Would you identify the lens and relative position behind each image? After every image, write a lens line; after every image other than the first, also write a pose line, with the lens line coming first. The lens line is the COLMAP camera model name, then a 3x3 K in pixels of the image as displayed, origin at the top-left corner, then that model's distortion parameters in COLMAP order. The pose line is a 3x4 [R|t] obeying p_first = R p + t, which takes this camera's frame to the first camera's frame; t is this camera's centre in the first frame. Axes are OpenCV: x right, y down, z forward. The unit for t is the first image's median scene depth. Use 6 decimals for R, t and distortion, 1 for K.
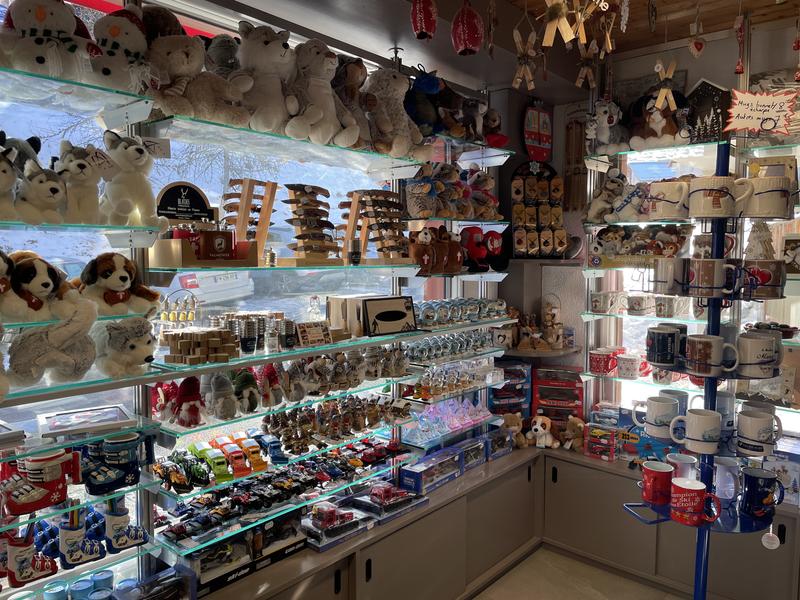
lens RADIAL K [[609.6, 0, 419.4], [0, 609.6, 293.5], [0, 0, 1]] dist [0.050389, -0.008289]
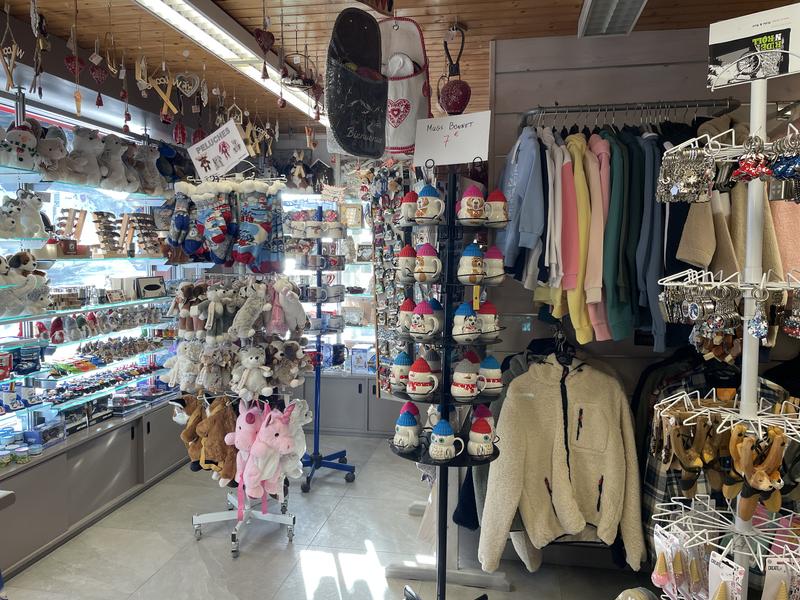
lens RADIAL K [[609.6, 0, 400.0], [0, 609.6, 297.1], [0, 0, 1]] dist [0.050389, -0.008289]
pose [[0.873353, -0.034929, 0.485833, -0.309930], [0.026334, 0.999353, 0.024509, 0.044771], [-0.486375, -0.008611, 0.873708, -0.950473]]
